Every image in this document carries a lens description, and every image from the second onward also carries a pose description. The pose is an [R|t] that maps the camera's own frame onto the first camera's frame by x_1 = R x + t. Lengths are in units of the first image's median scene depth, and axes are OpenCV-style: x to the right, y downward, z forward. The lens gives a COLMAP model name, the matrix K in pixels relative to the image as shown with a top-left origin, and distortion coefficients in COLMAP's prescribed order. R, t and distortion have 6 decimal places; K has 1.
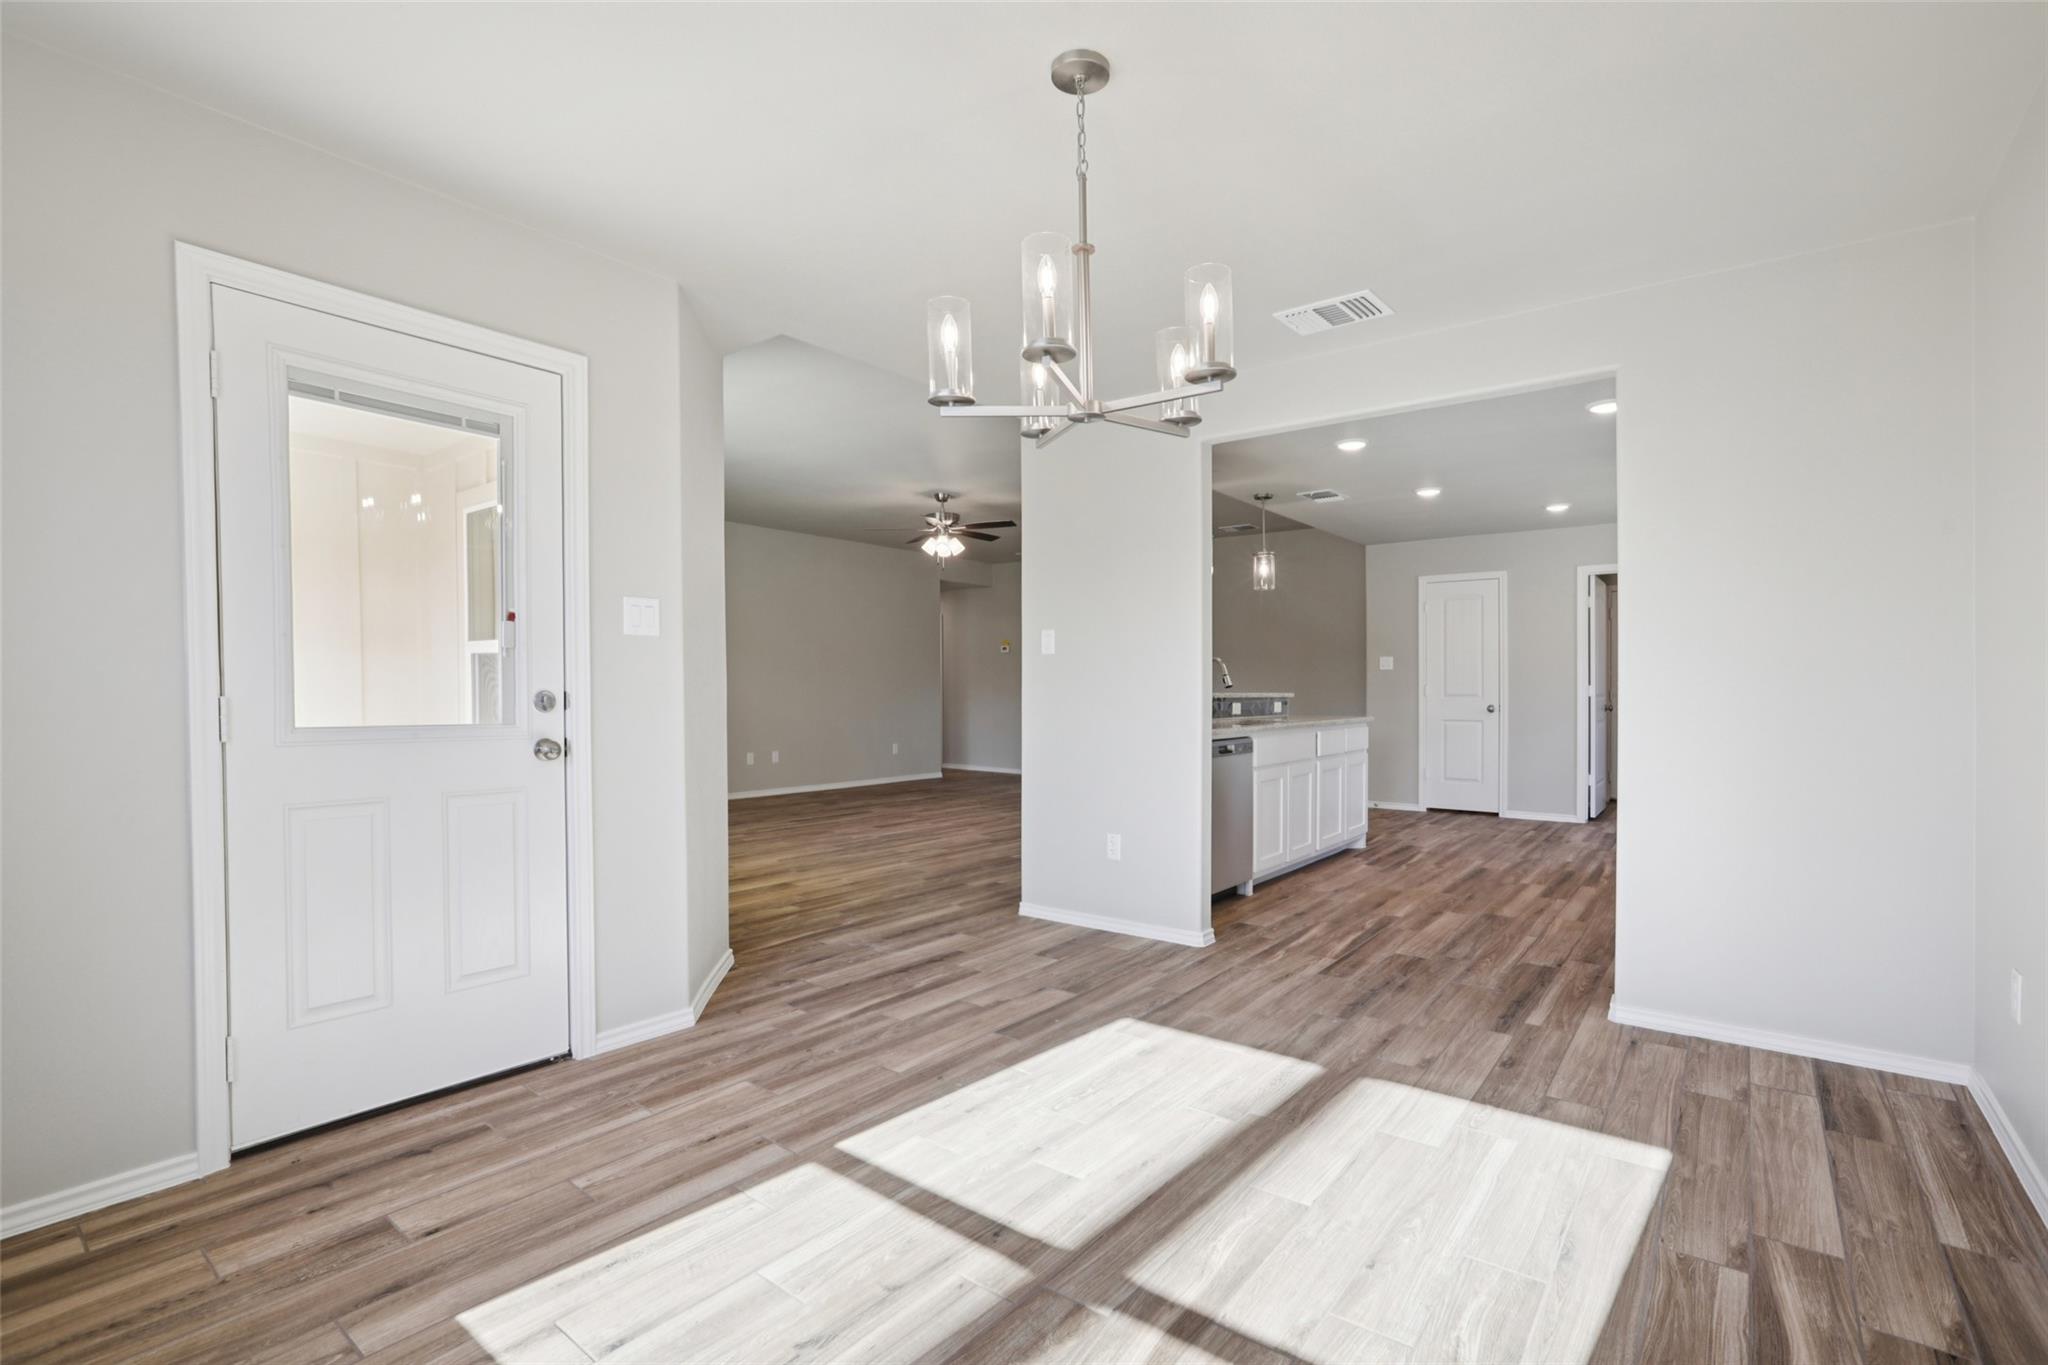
lens RADIAL K [[937.7, 0, 1039.5], [0, 937.7, 686.3], [0, 0, 1]] dist [-0.049278, 0.015398]
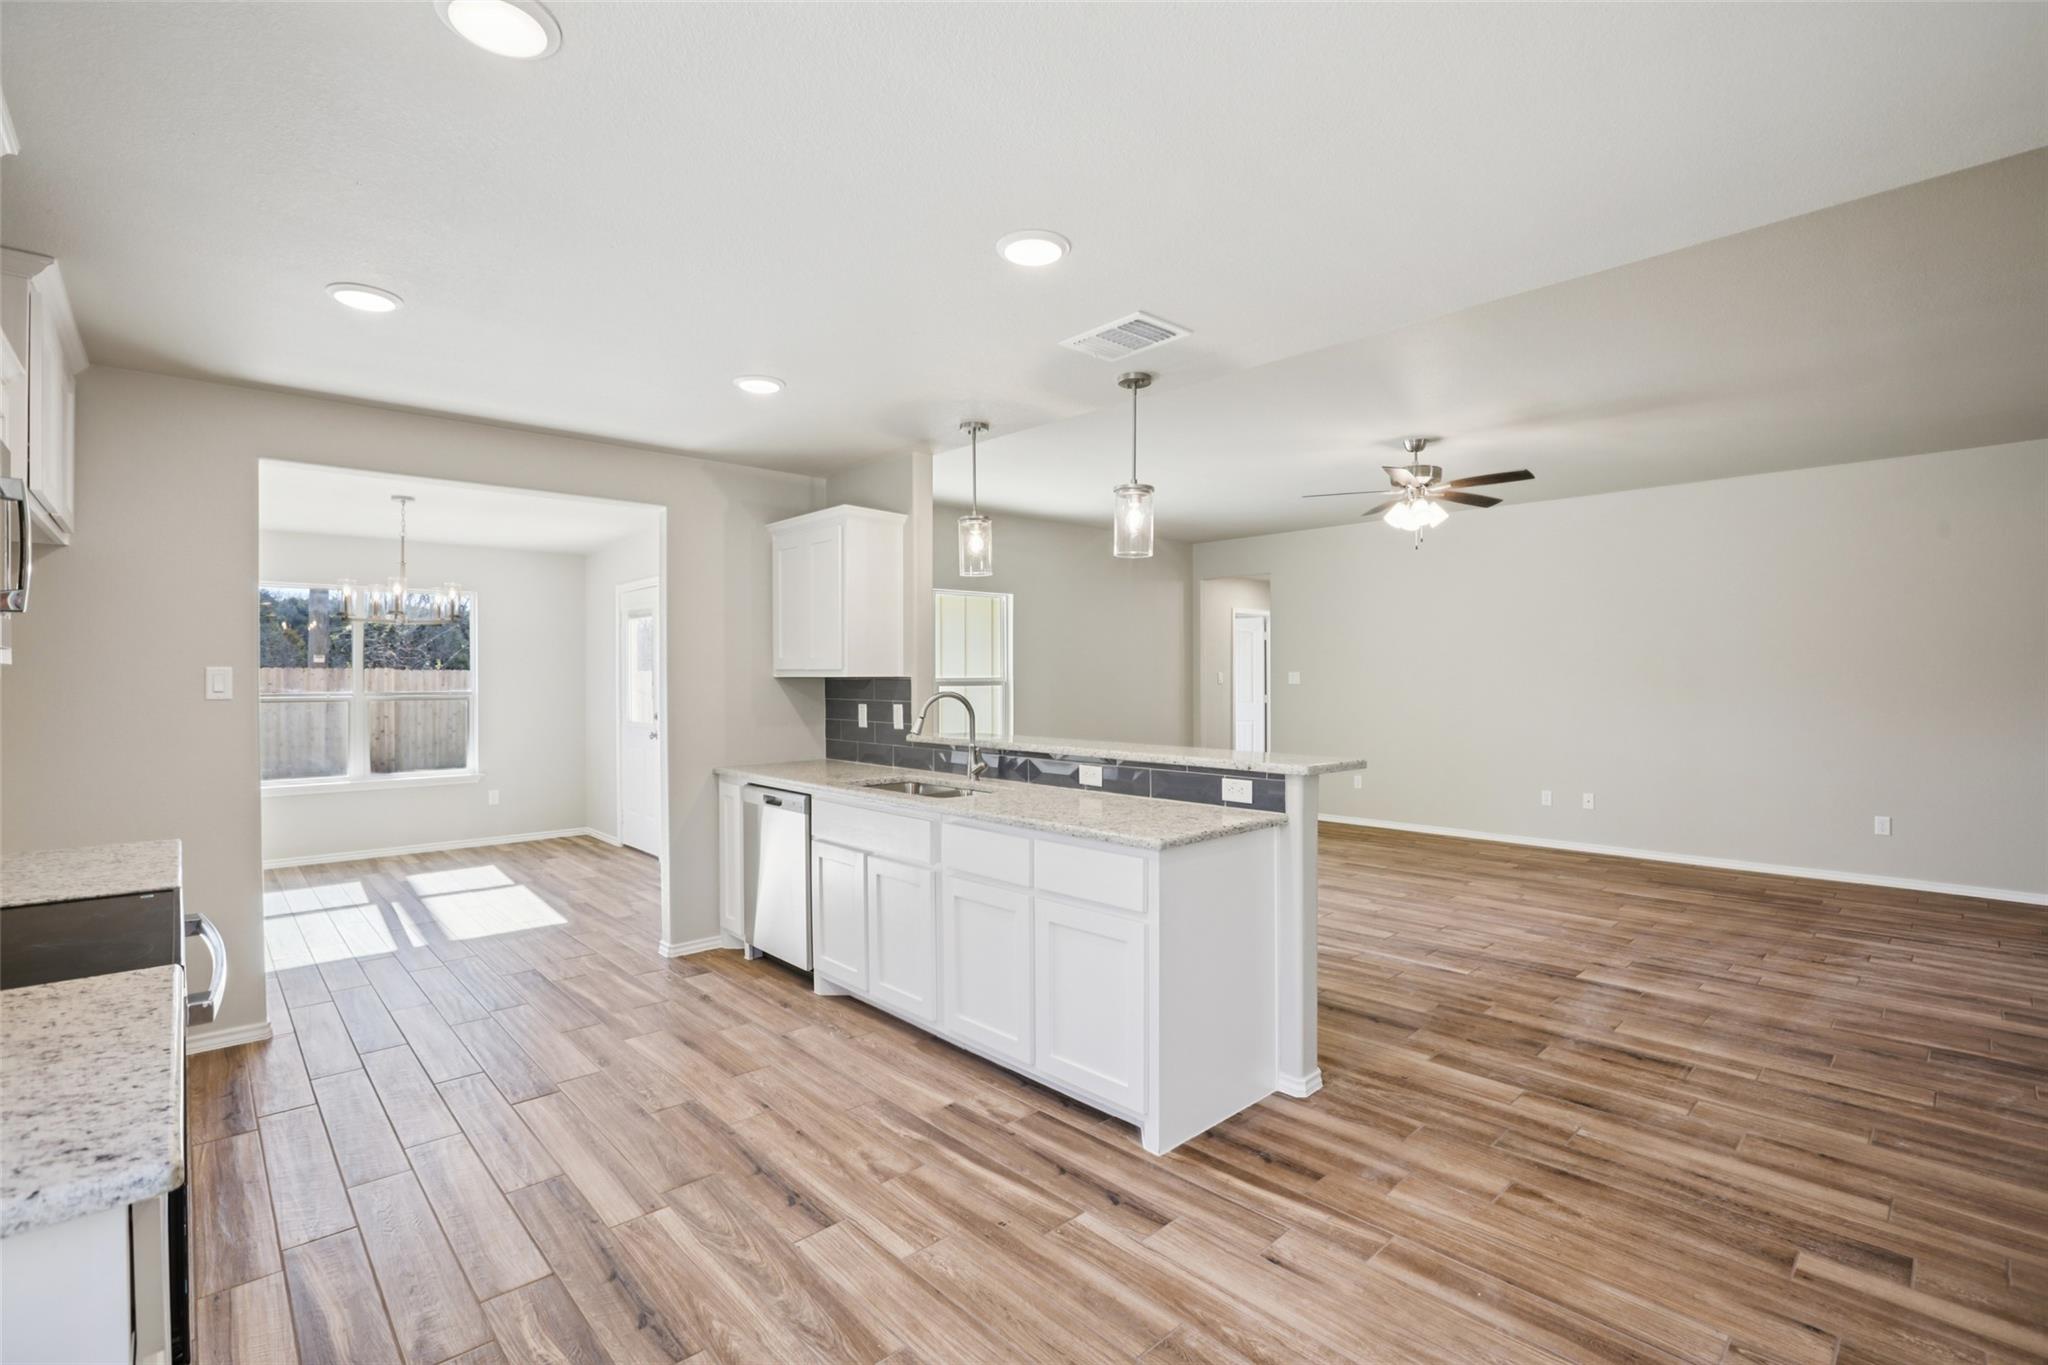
lens RADIAL K [[937.9, 0, 1032.4], [0, 937.9, 679.4], [0, 0, 1]] dist [-0.046852, 0.016734]
pose [[-0.167141, 0.001843, -0.985931, 1.661390], [0.003043, 0.999994, 0.001353, -0.078169], [0.985928, -0.002774, -0.167145, 2.230300]]
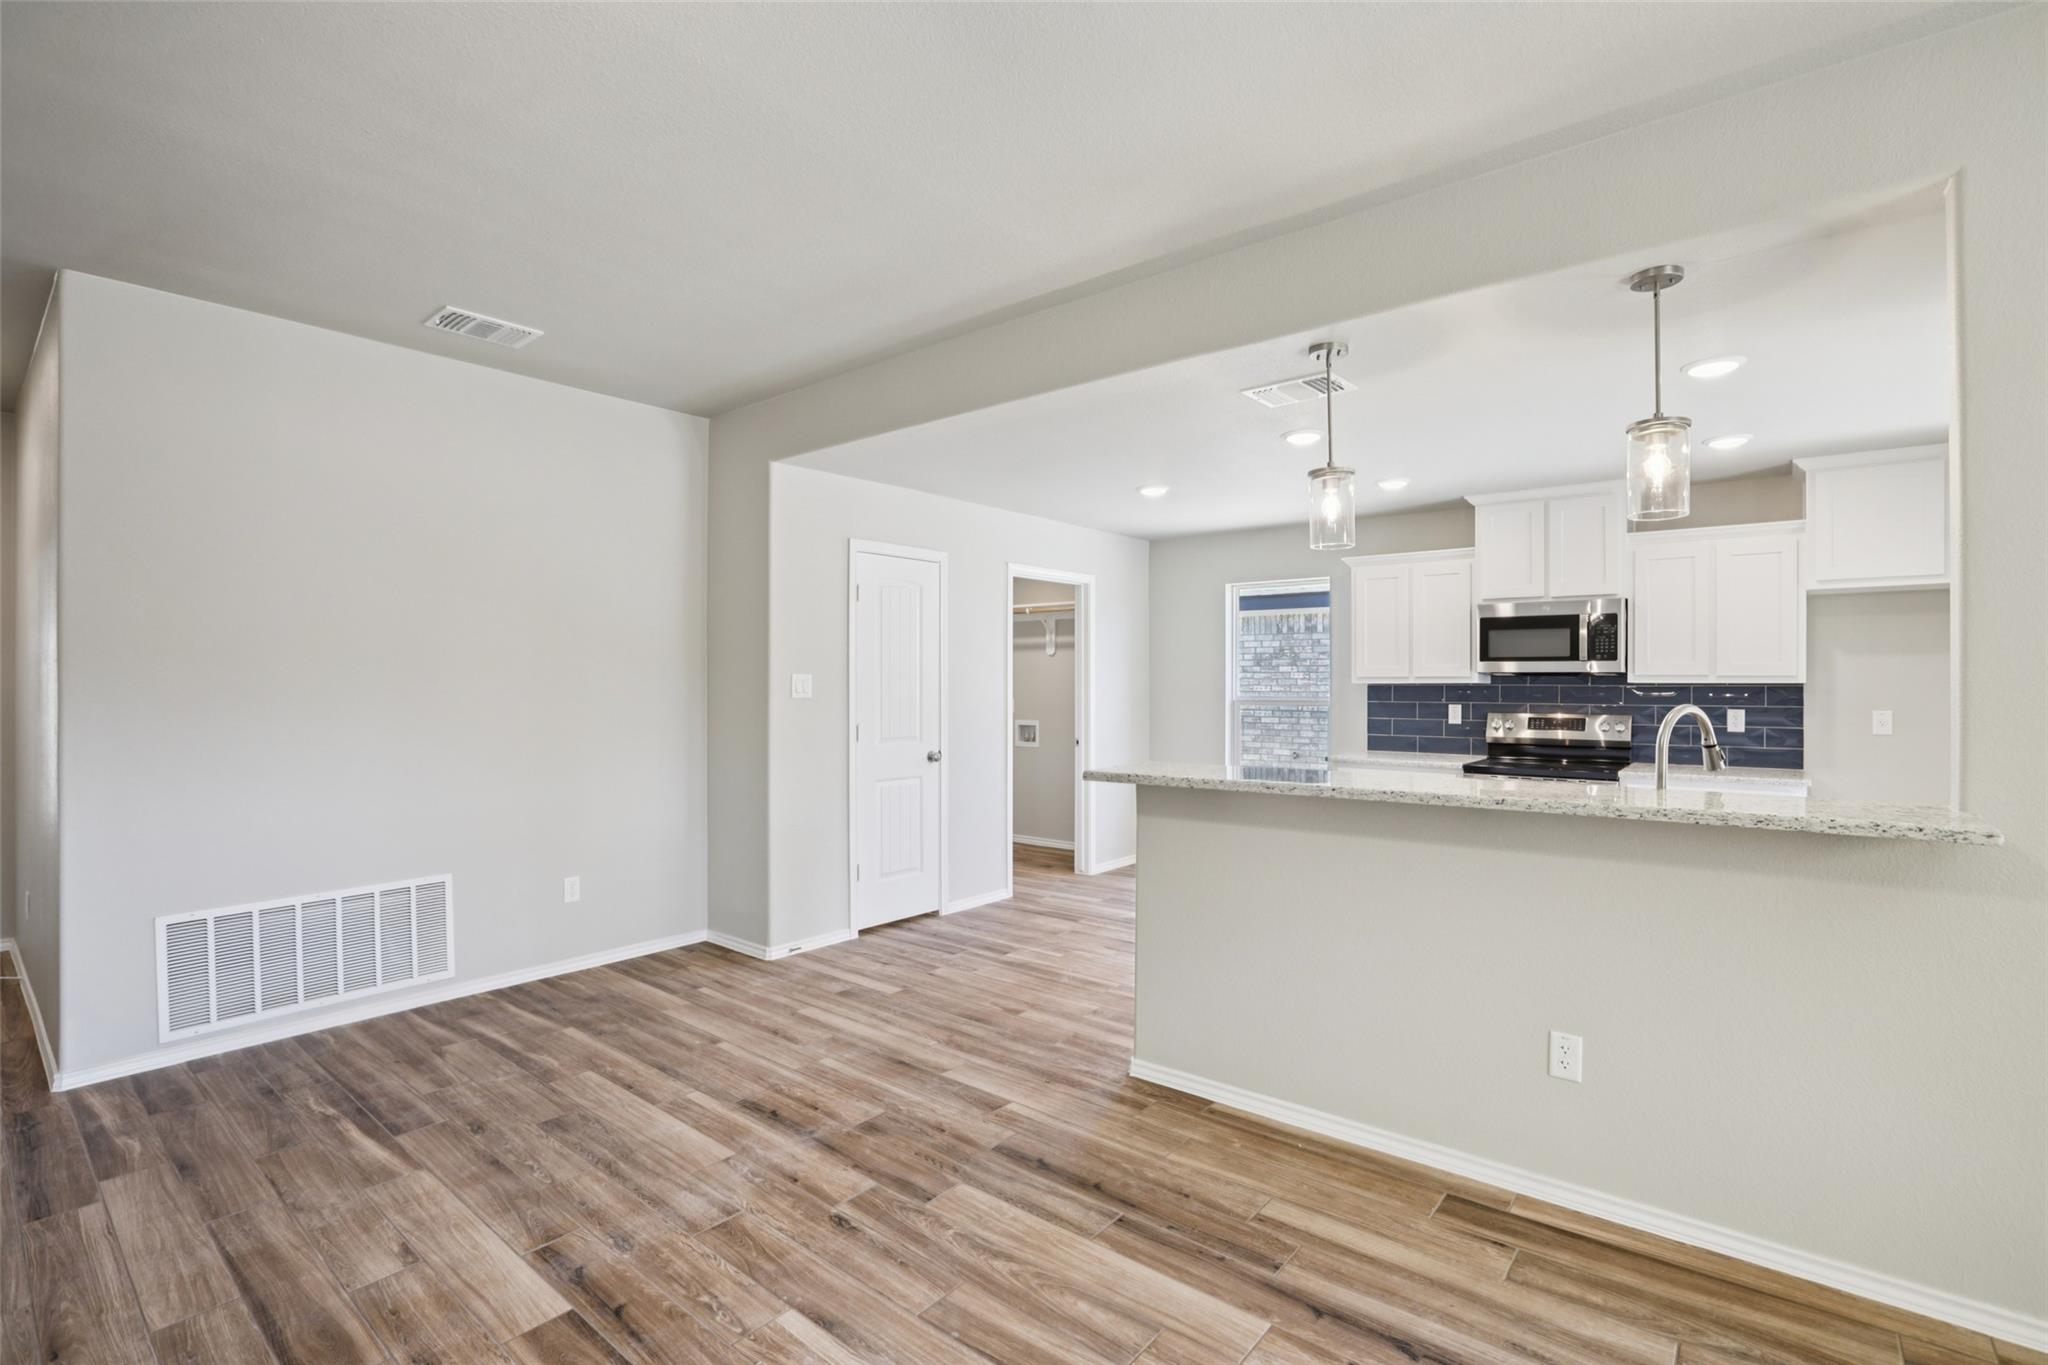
lens RADIAL K [[930.7, 0, 1041.0], [0, 930.7, 683.9], [0, 0, 1]] dist [-0.048553, 0.014269]
pose [[0.027623, 0.000738, 0.999618, -0.504526], [-0.000533, 1.000000, -0.000723, -0.076424], [-0.999618, -0.000513, 0.027624, 2.450118]]
